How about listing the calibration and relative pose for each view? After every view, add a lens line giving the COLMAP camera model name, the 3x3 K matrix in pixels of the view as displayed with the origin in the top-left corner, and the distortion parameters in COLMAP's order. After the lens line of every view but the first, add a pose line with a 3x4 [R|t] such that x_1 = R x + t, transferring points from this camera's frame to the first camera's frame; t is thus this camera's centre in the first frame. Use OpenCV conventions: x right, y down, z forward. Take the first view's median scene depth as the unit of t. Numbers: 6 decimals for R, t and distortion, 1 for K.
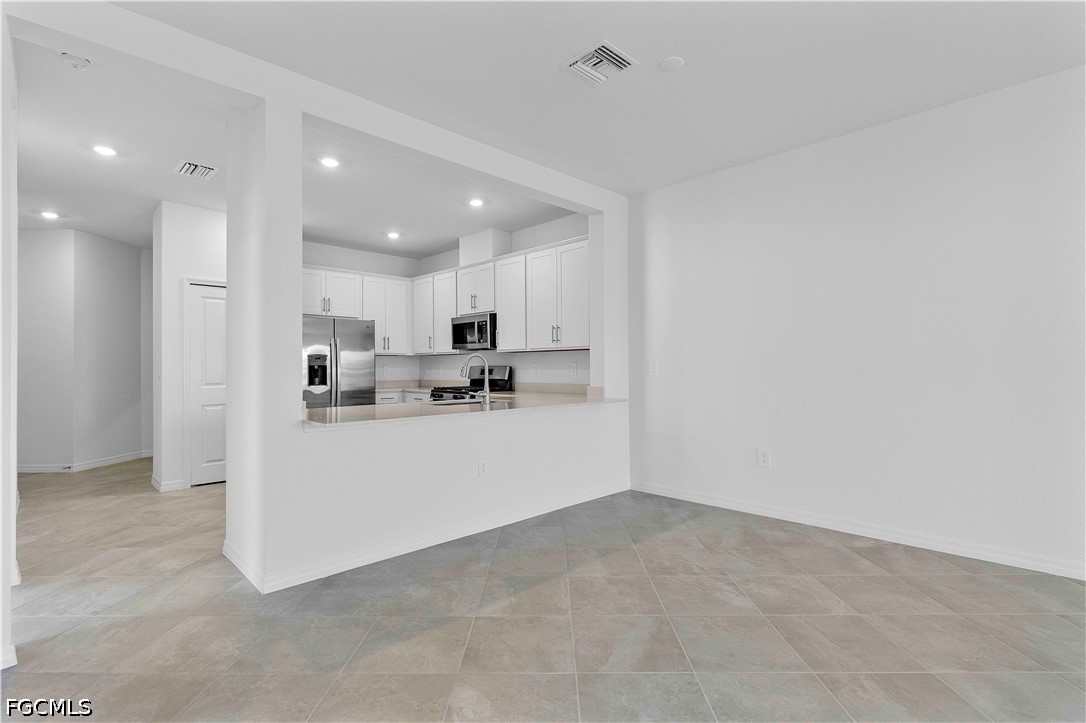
lens RADIAL K [[513.6, 0, 545.7], [0, 513.6, 350.4], [0, 0, 1]] dist [-0.004056, -0.001422]
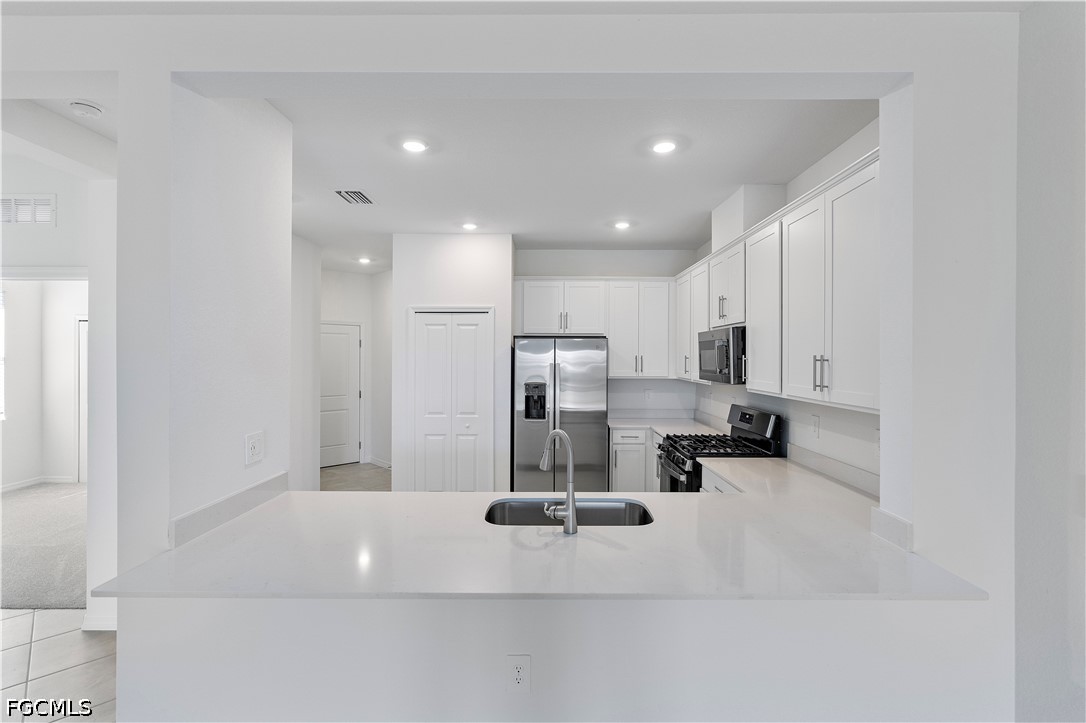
lens RADIAL K [[496.1, 0, 539.5], [0, 496.1, 360.0], [0, 0, 1]] dist [-0.007883, 0.000166]
pose [[0.700683, 0.011809, -0.713375, 0.140873], [0.016156, 0.999344, 0.032411, -0.053728], [0.713290, -0.034235, 0.700032, 0.410194]]
